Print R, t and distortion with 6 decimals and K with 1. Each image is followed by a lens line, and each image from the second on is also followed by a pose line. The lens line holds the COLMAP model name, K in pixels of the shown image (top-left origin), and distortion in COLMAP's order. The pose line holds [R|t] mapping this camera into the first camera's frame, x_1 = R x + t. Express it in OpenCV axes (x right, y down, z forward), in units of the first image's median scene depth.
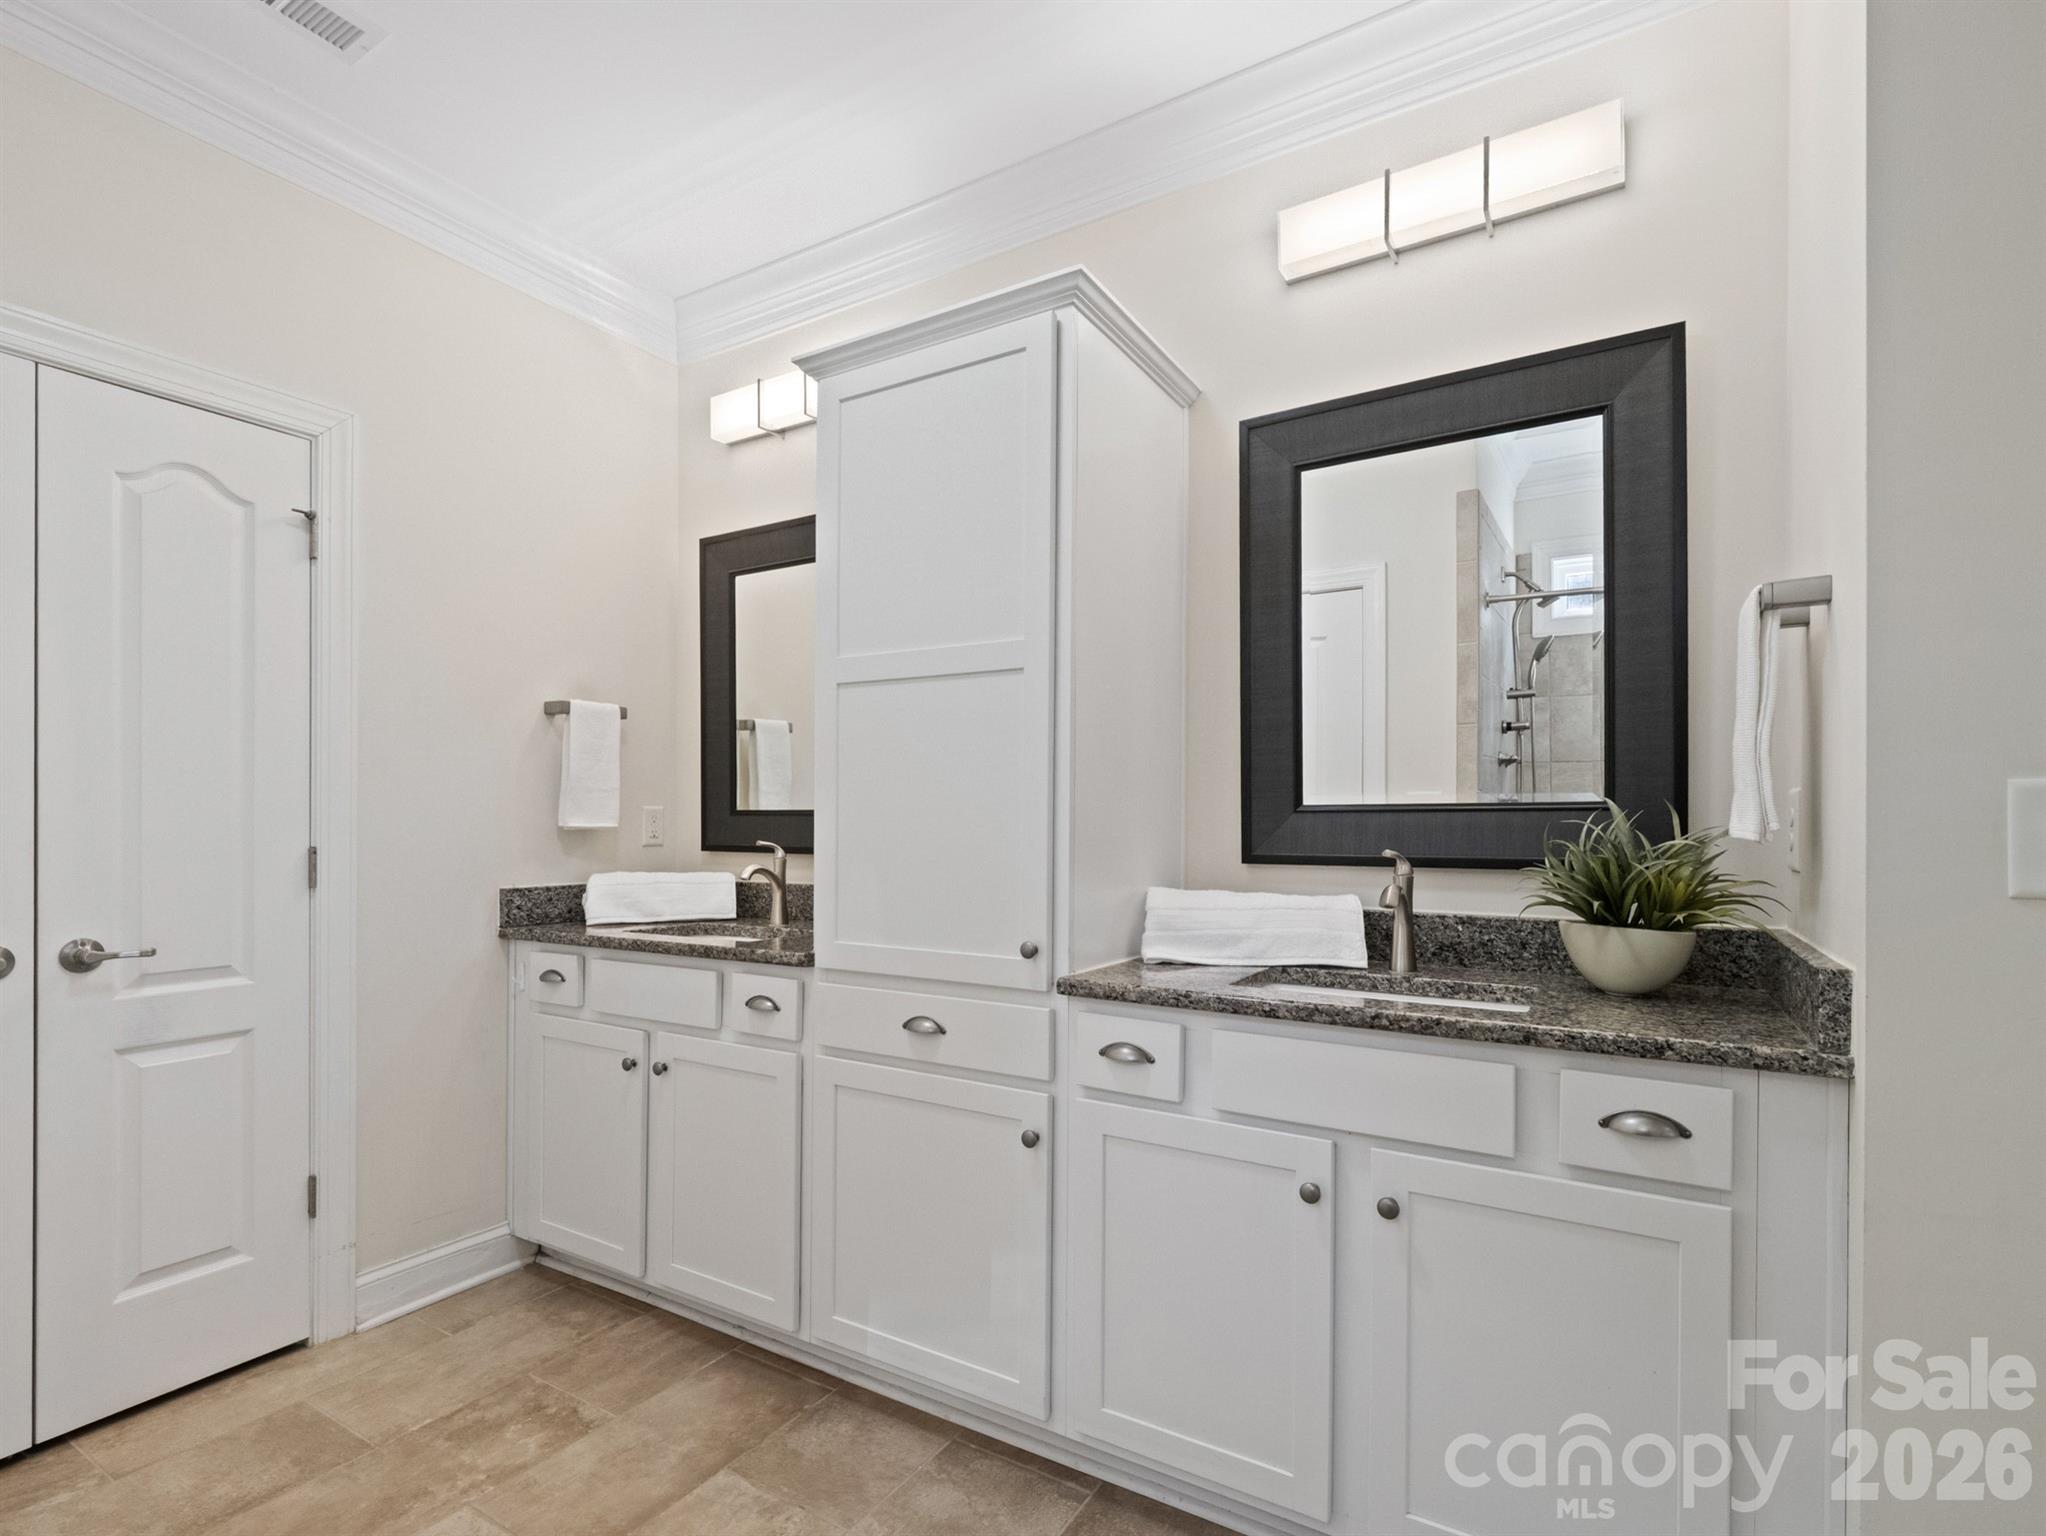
lens RADIAL K [[995.9, 0, 1016.5], [0, 995.9, 821.7], [0, 0, 1]] dist [-0.000546, 0.000089]
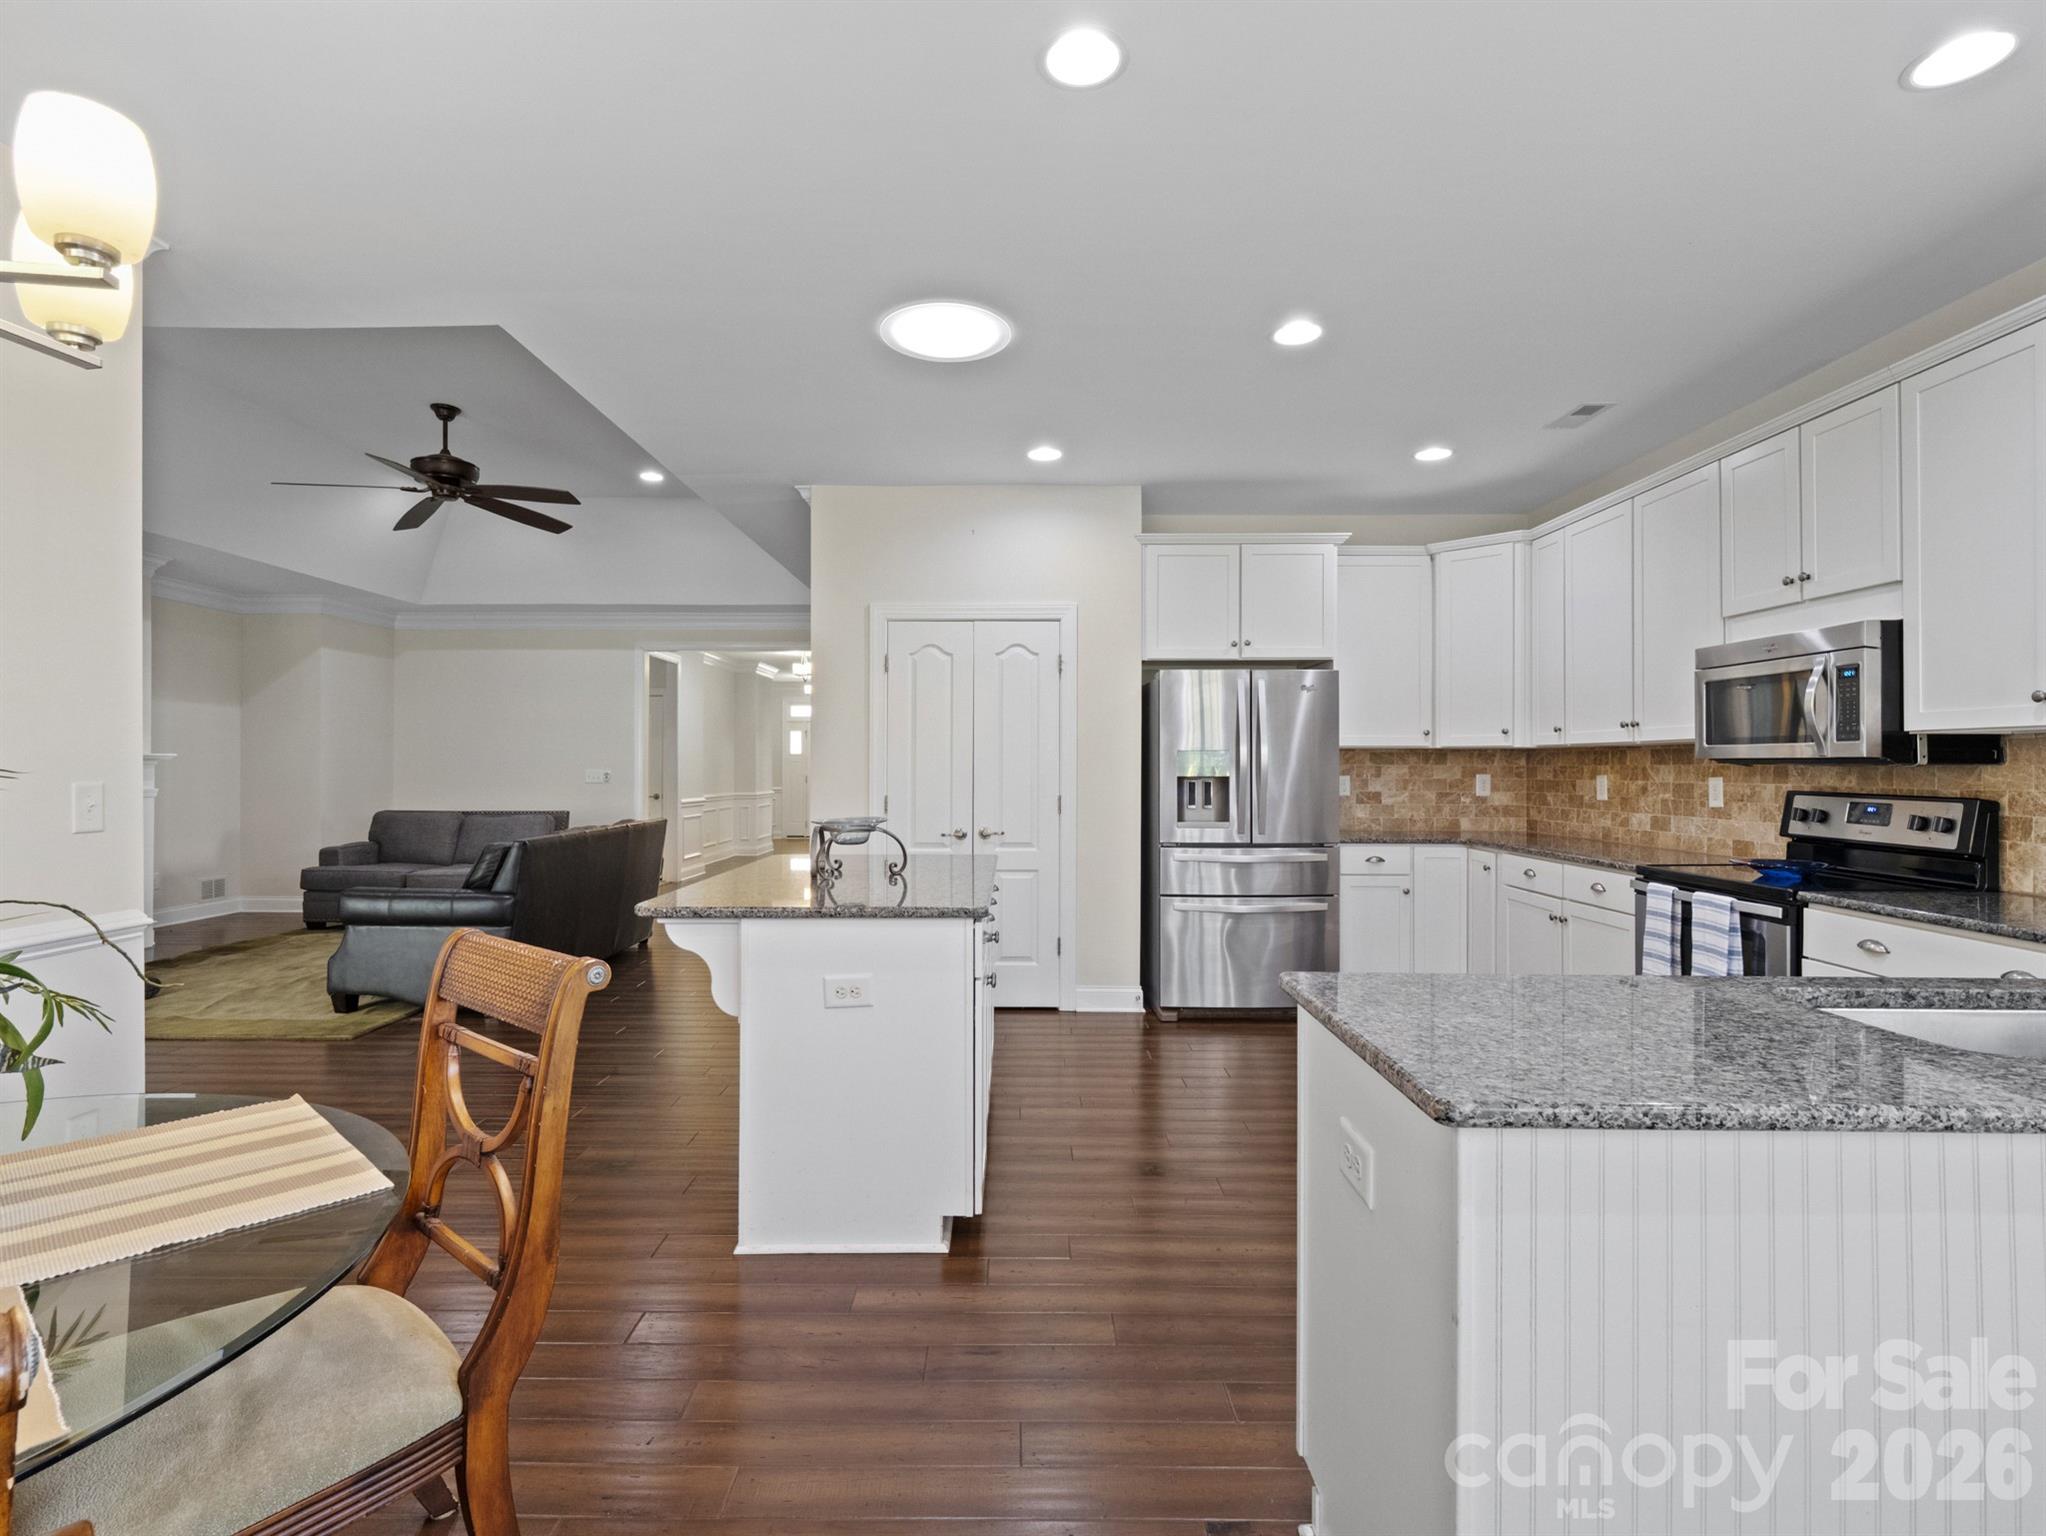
lens RADIAL K [[998.7, 0, 1008.0], [0, 998.7, 764.8], [0, 0, 1]] dist [-0.003196, -0.000189]
pose [[0.518771, 0.001246, -0.854912, 1.390024], [-0.008253, 0.999960, -0.003551, -0.046864], [0.854873, 0.008898, 0.518761, -0.354297]]
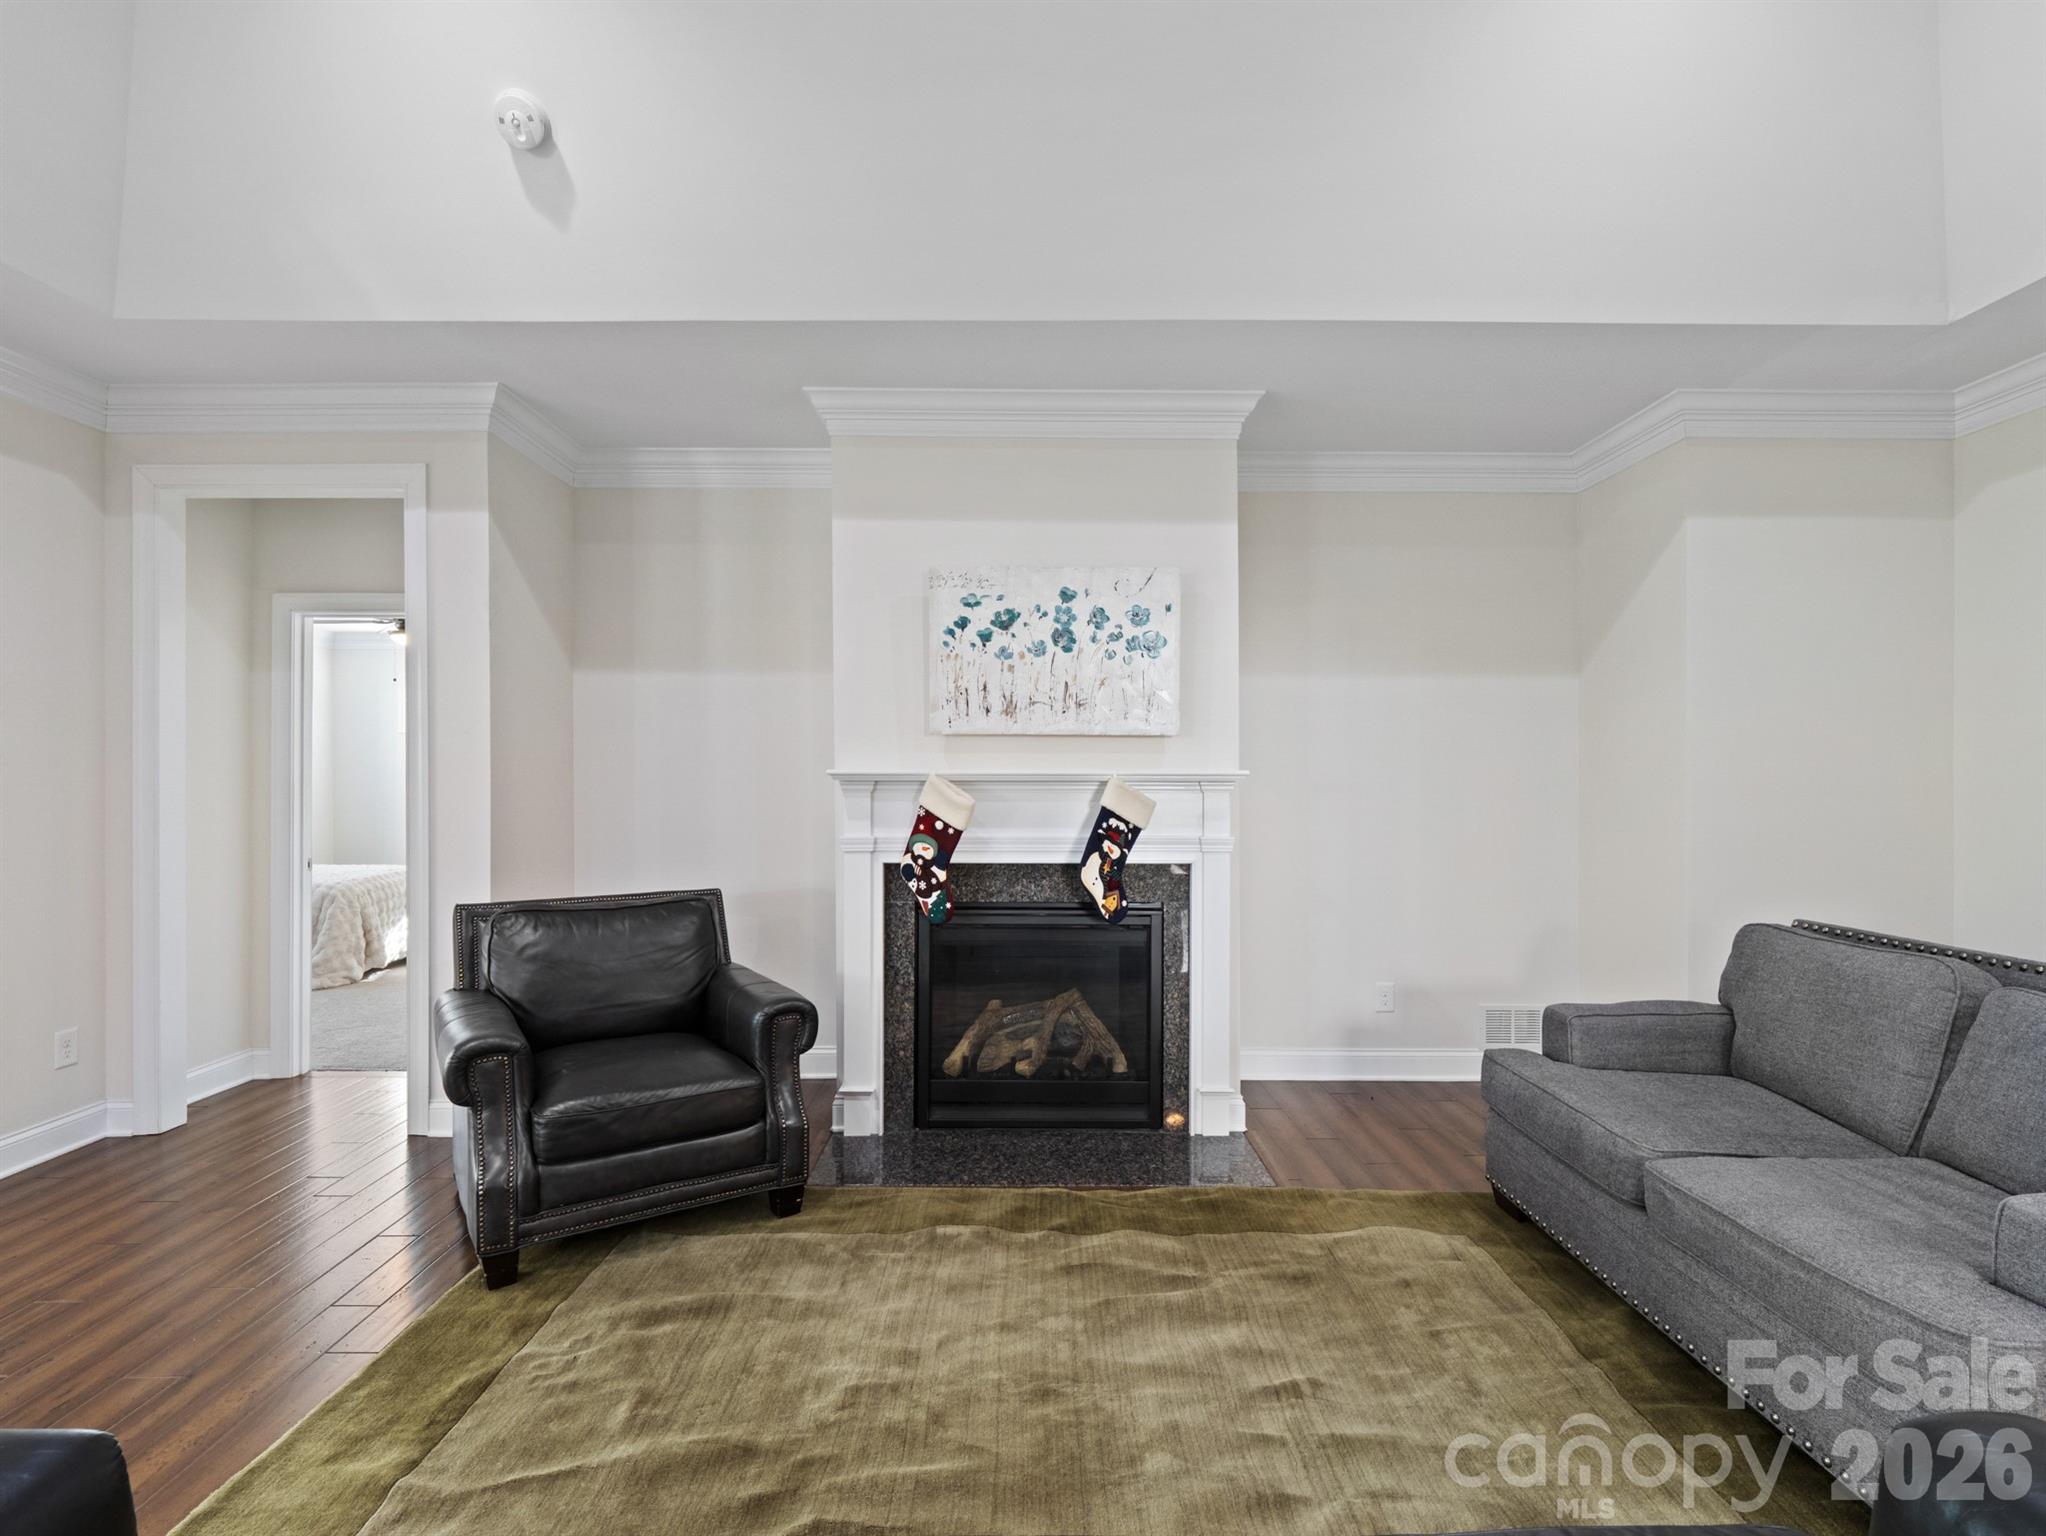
lens RADIAL K [[979.3, 0, 1028.8], [0, 979.3, 789.0], [0, 0, 1]] dist [0.000712, -0.000480]
pose [[-0.843643, 0.001805, -0.536902, -1.910097], [-0.003575, 0.999953, 0.008980, -0.056351], [0.536893, 0.009495, -0.843597, 0.235071]]
